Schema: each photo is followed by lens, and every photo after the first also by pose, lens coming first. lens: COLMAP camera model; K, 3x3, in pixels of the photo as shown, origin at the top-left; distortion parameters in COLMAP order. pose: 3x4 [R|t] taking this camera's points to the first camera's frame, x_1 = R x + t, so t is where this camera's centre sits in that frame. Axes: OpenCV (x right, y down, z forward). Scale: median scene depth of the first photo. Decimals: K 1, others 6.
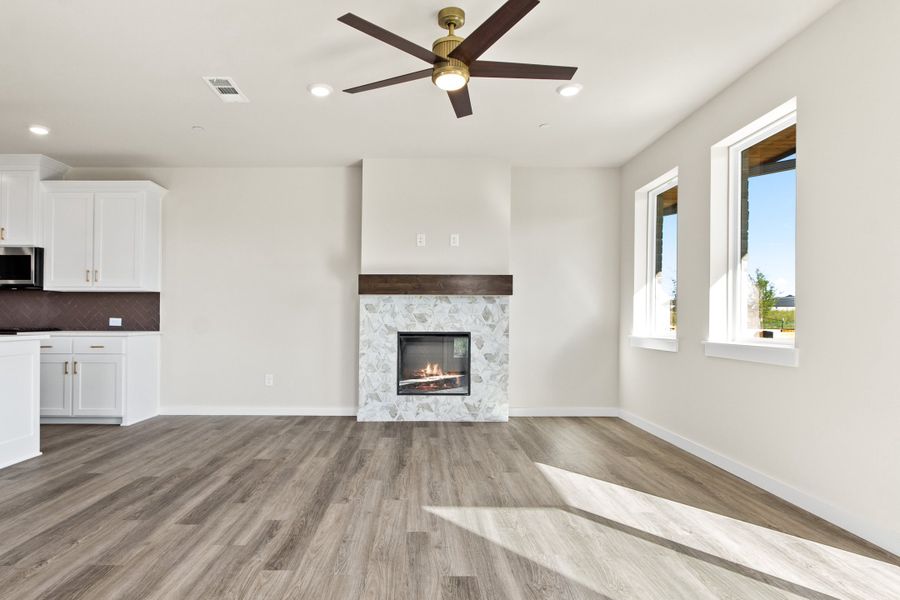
lens RADIAL K [[510.7, 0, 415.2], [0, 510.7, 317.6], [0, 0, 1]] dist [-0.006052, 0.001877]
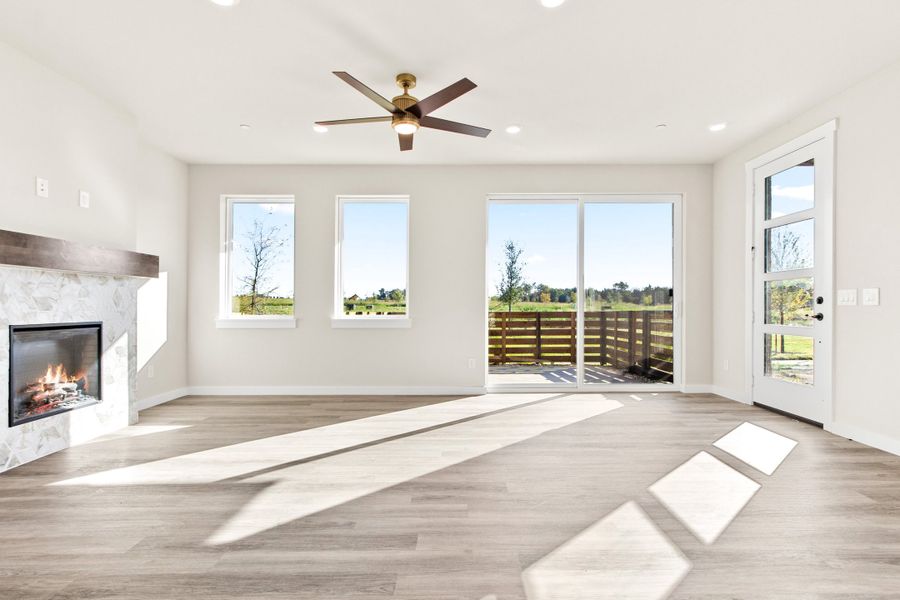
lens RADIAL K [[449.6, 0, 460.3], [0, 449.6, 309.6], [0, 0, 1]] dist [0.000966, -0.000832]
pose [[-0.018715, -0.010717, 0.999767, -0.593943], [-0.001253, 0.999942, 0.010695, 0.001740], [-0.999824, -0.001052, -0.018728, 0.462835]]
